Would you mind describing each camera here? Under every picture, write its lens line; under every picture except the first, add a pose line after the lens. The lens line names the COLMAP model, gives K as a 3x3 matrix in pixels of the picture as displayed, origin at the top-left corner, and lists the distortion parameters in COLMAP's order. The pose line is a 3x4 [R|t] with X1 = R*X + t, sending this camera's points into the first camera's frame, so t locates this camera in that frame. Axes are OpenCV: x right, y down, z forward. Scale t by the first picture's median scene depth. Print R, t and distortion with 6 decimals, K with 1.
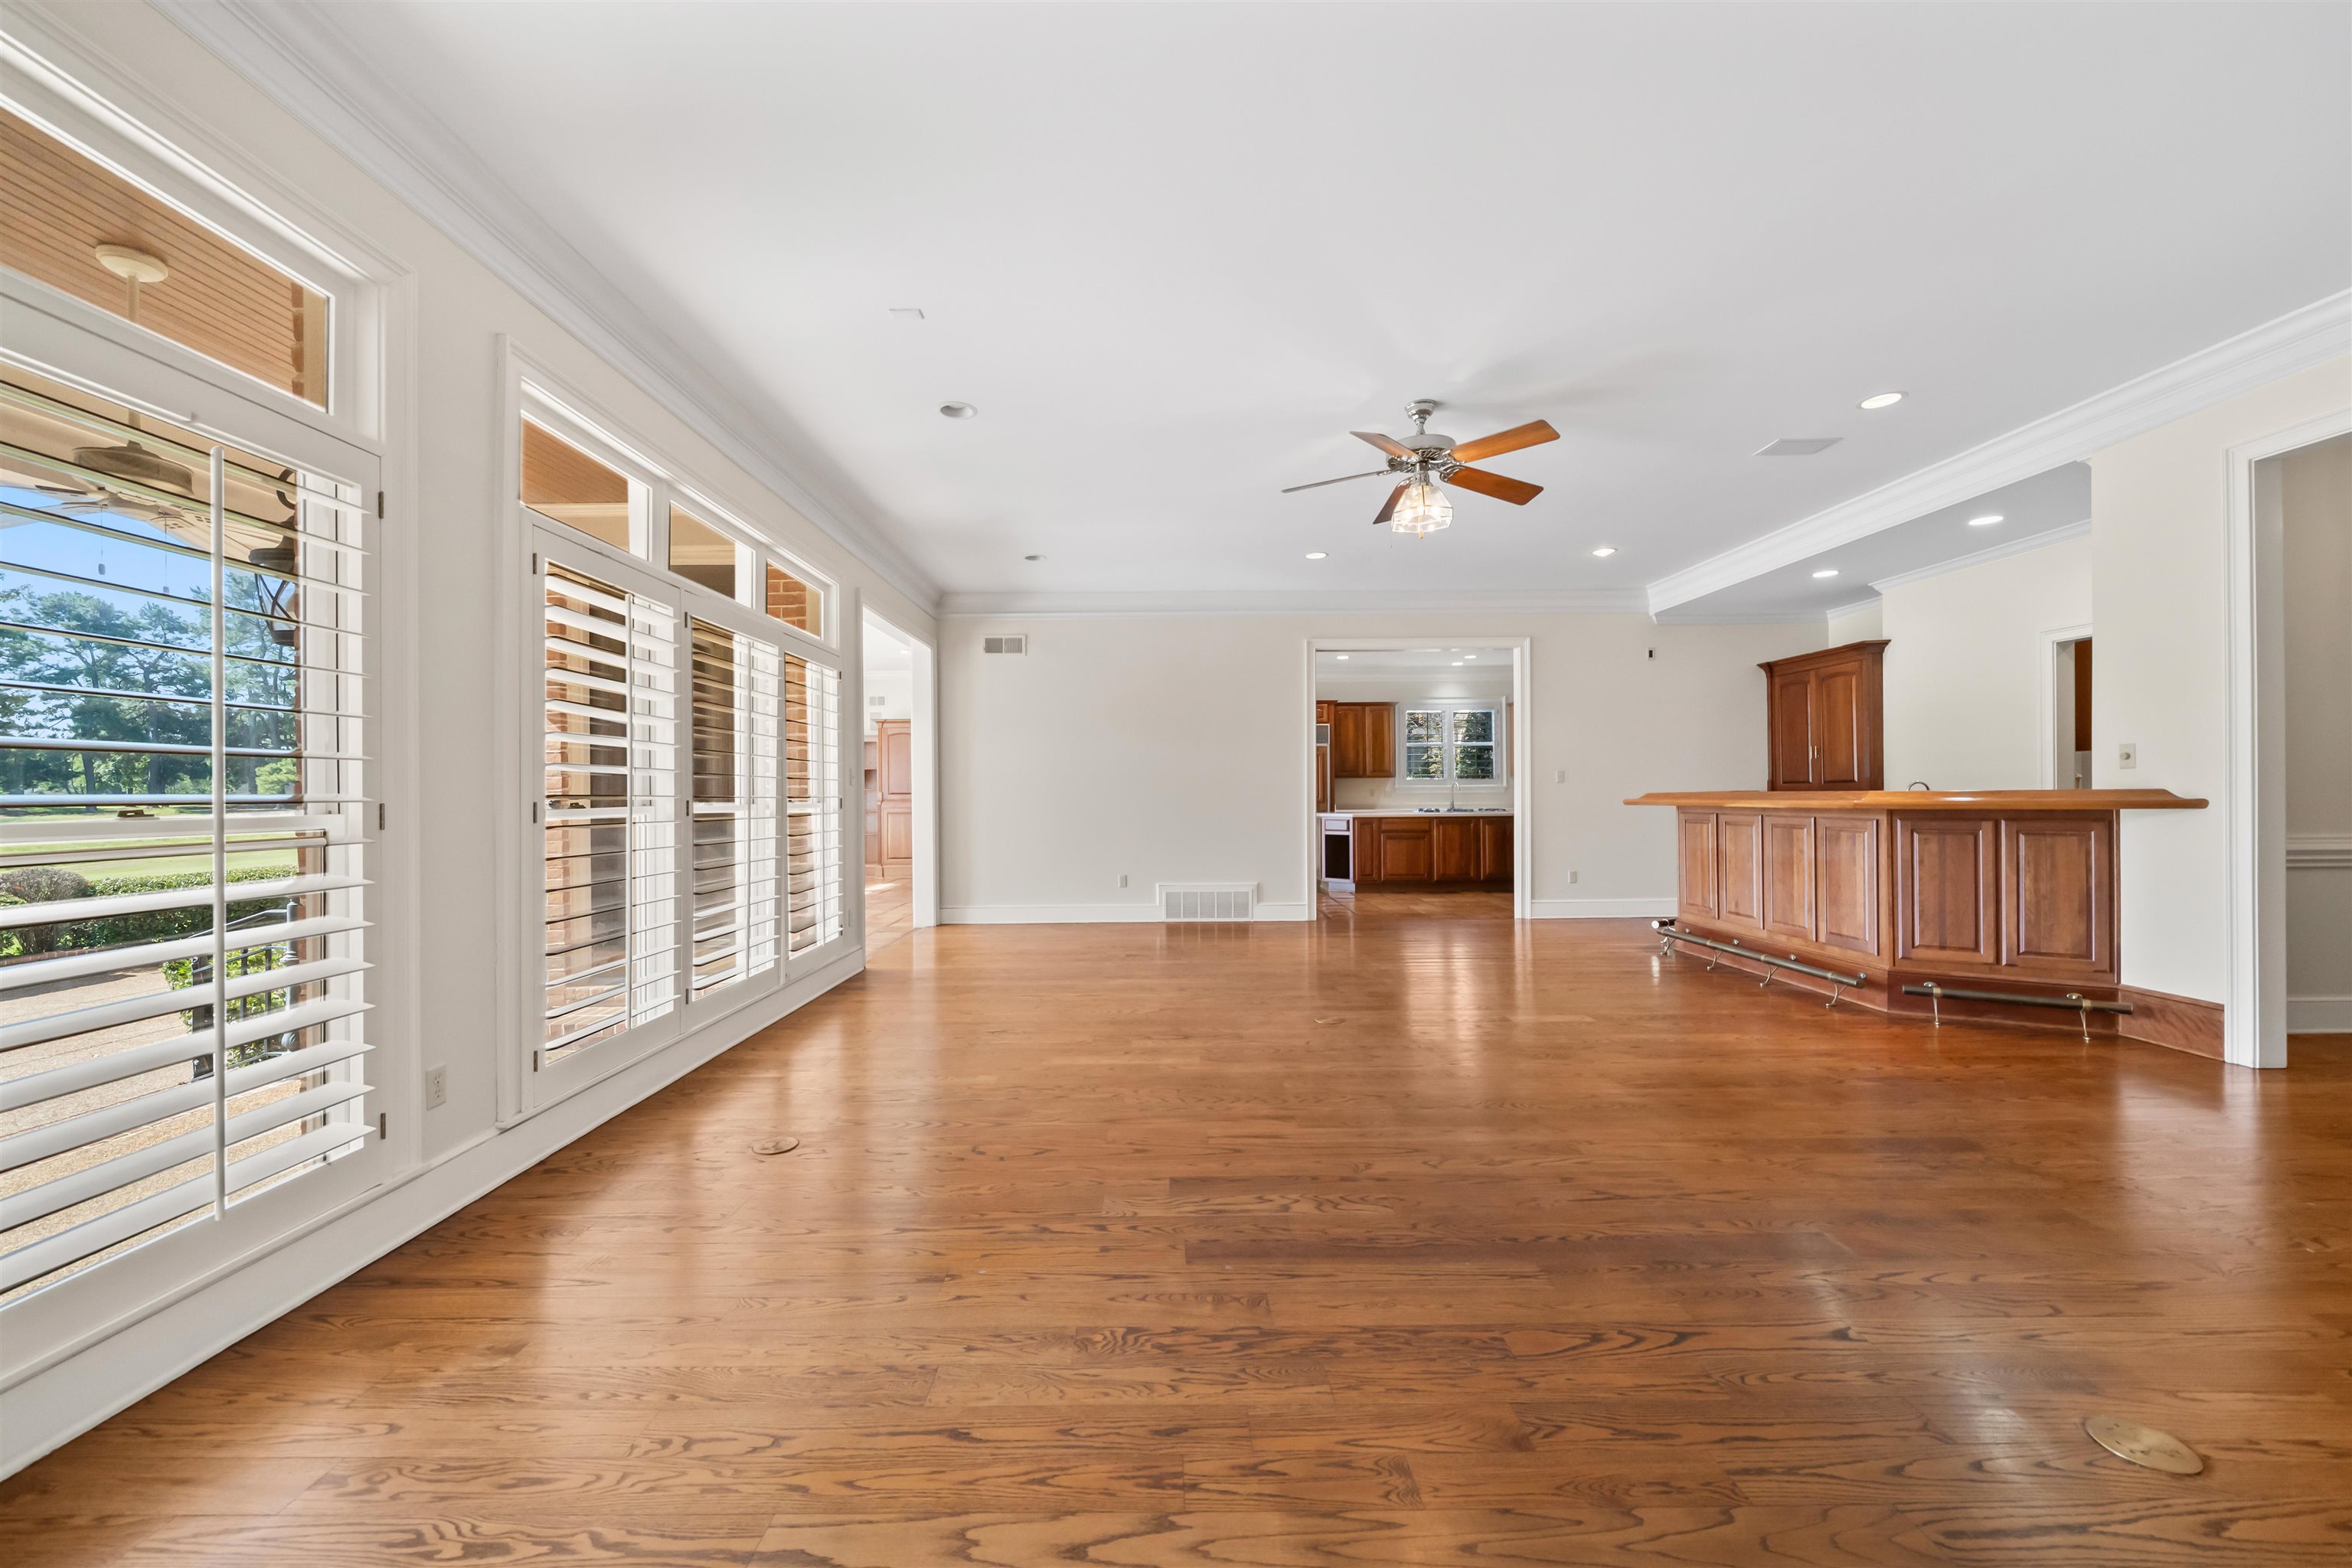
lens RADIAL K [[906.7, 0, 1160.1], [0, 906.7, 793.3], [0, 0, 1]] dist [-0.002363, 0.000185]
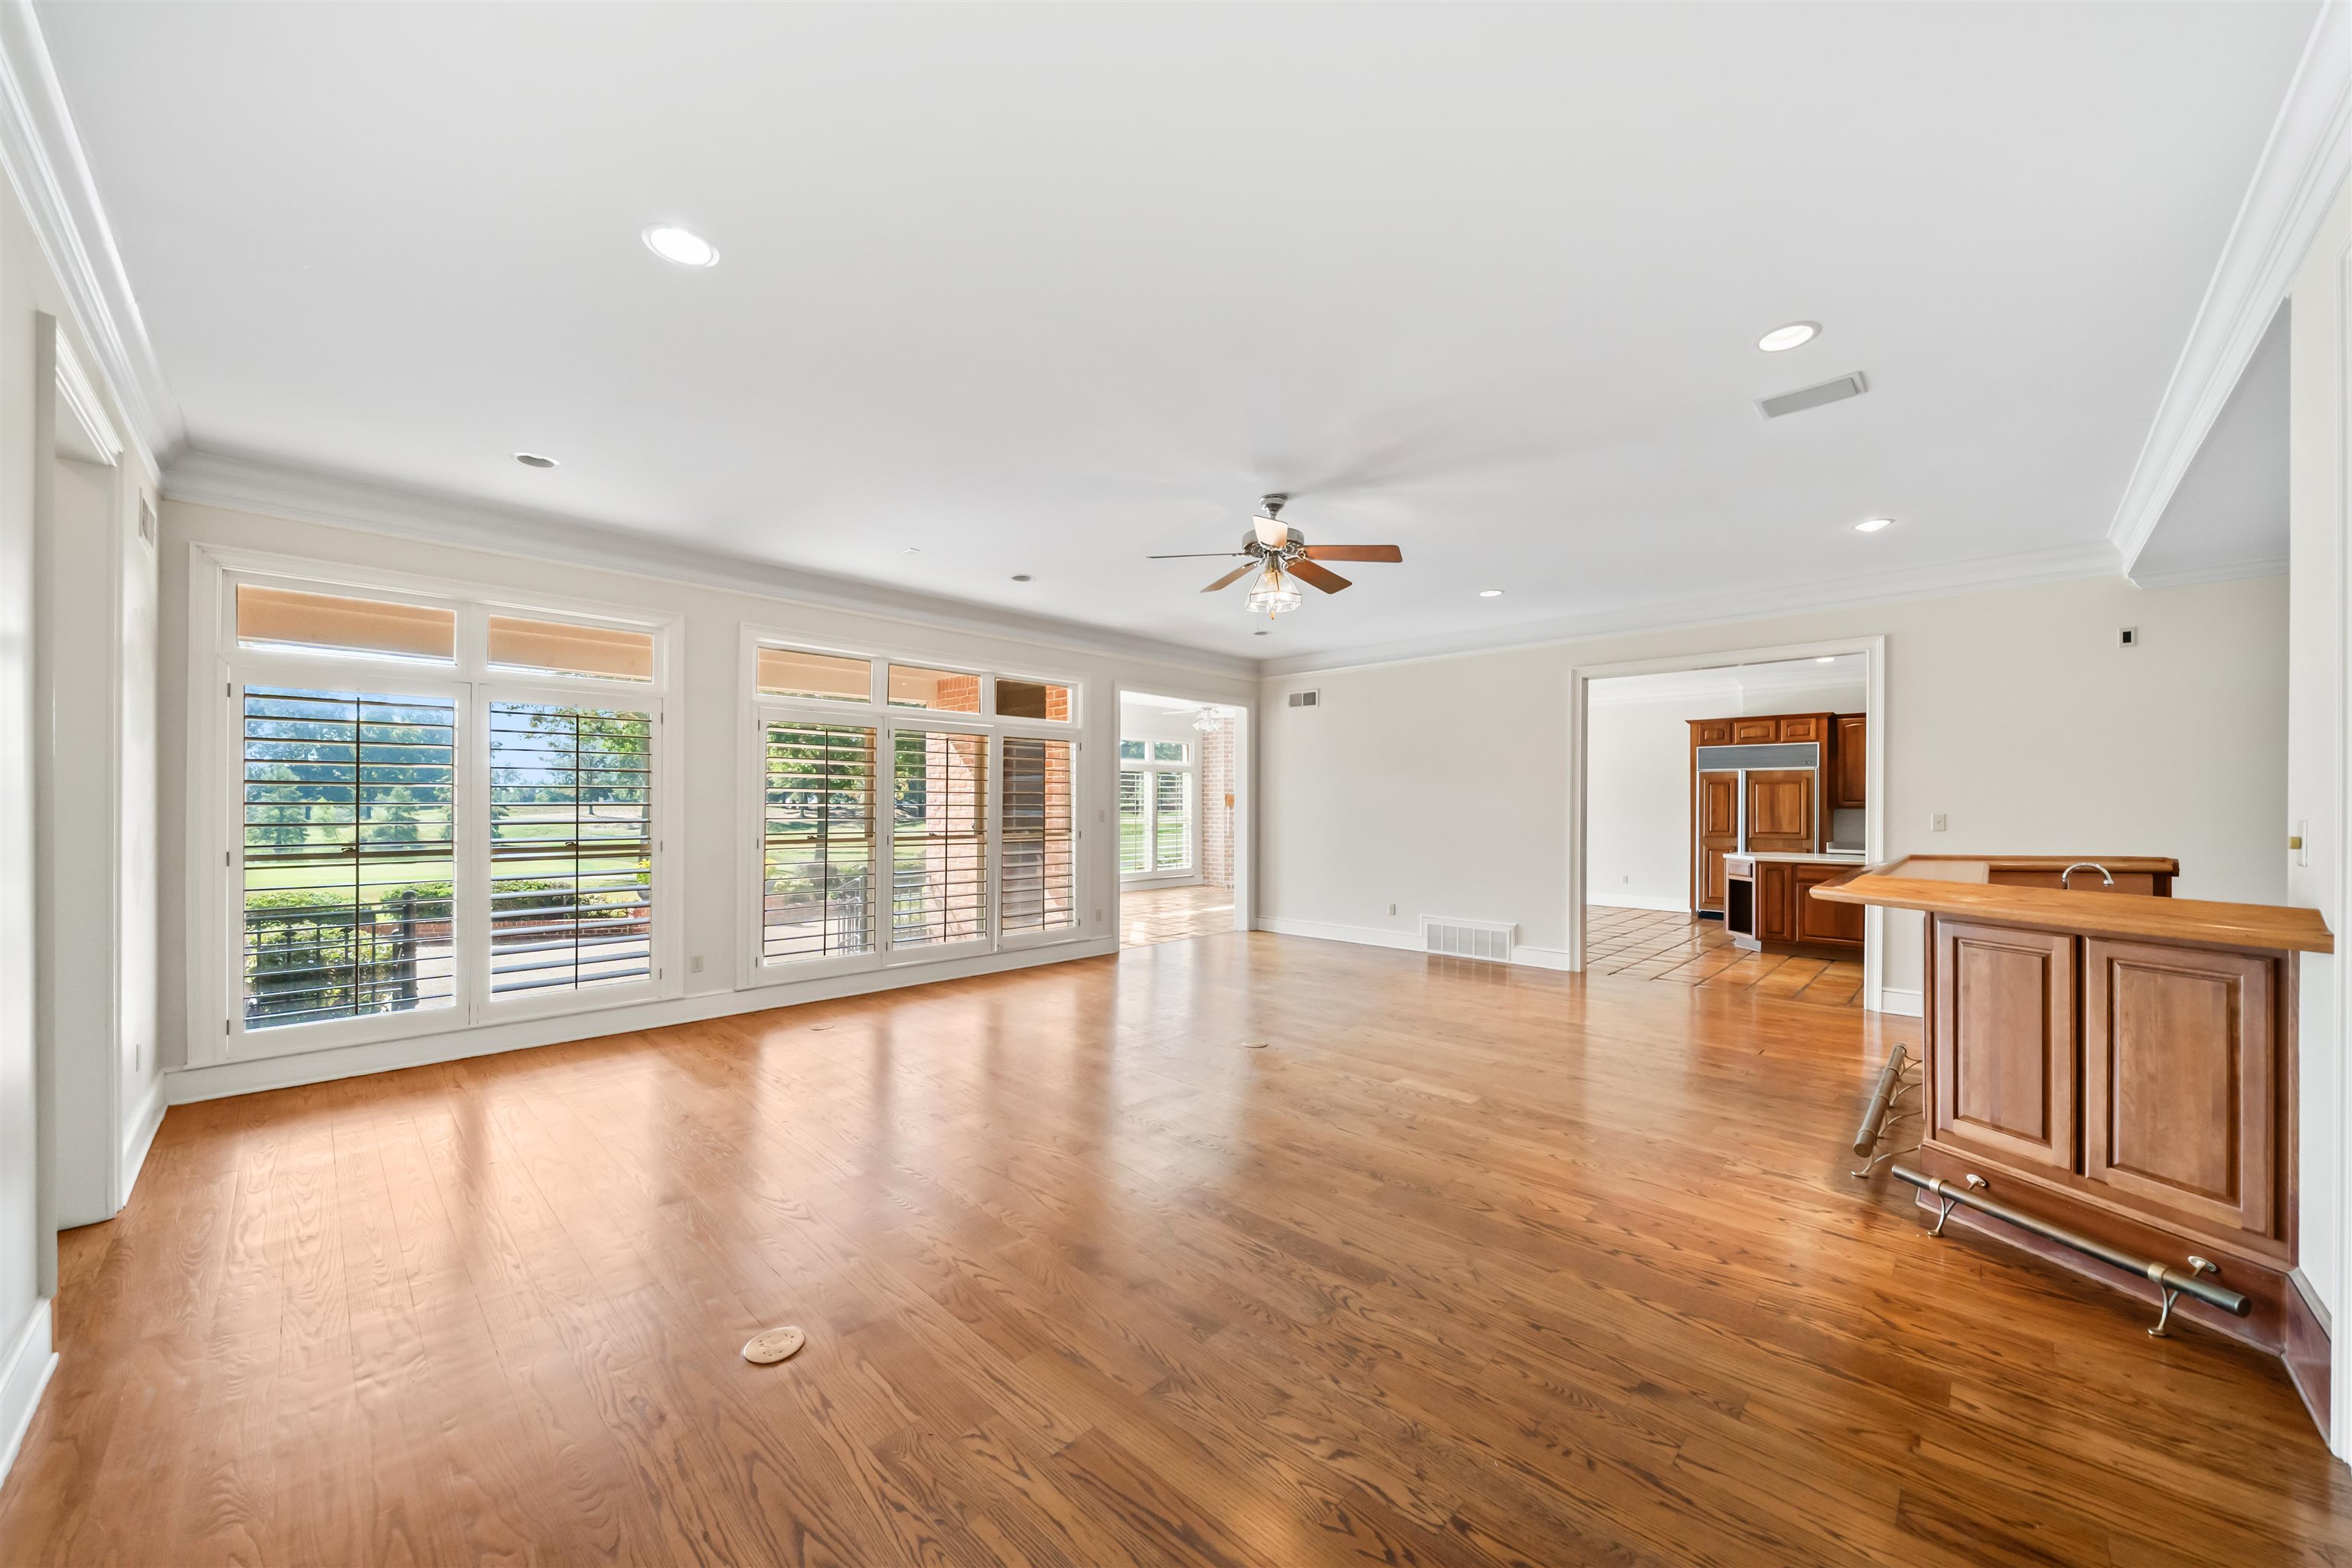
lens RADIAL K [[854.4, 0, 1170.5], [0, 854.4, 797.9], [0, 0, 1]] dist [-0.003597, -0.000131]
pose [[0.713370, 0.004154, -0.700775, 0.481079], [-0.008138, 0.999964, -0.002356, -0.031328], [0.700740, 0.007384, 0.713378, 0.087941]]
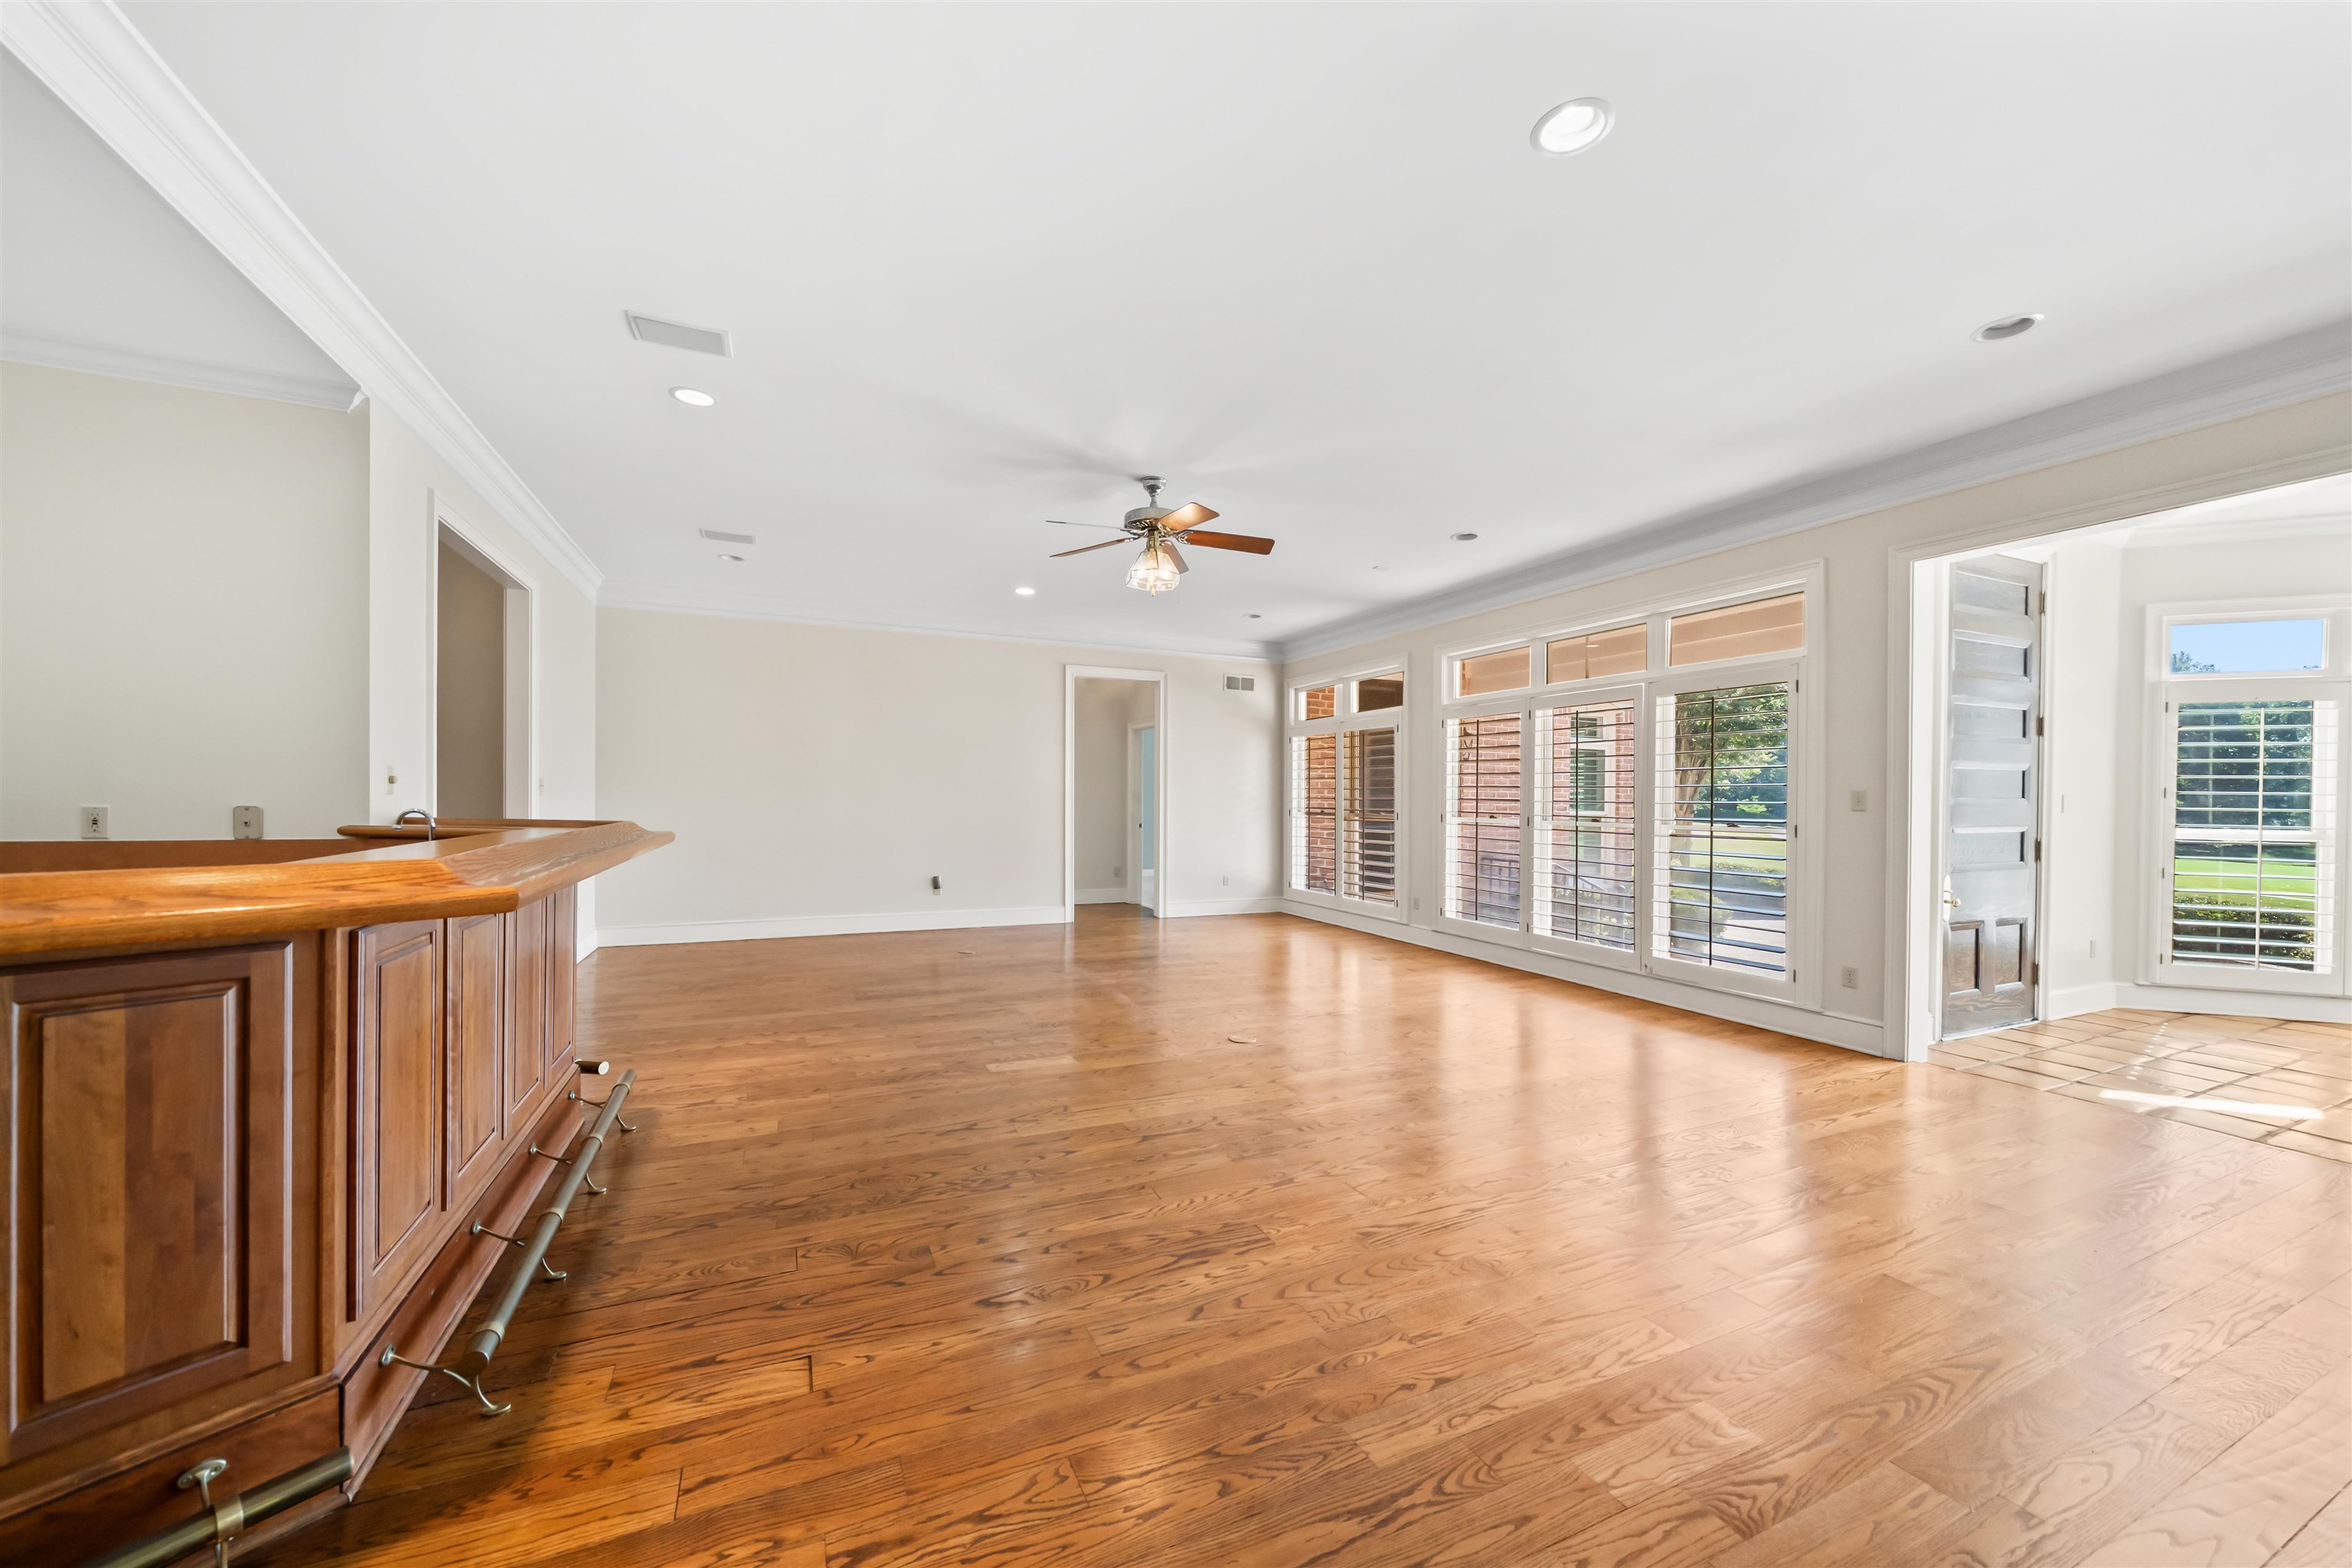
lens RADIAL K [[854.3, 0, 1188.3], [0, 854.3, 795.4], [0, 0, 1]] dist [0.003625, 0.000294]
pose [[-0.908718, 0.000484, -0.417411, 0.365037], [-0.000904, 0.999995, 0.003128, -0.018814], [0.417410, 0.003220, -0.908712, 1.046319]]
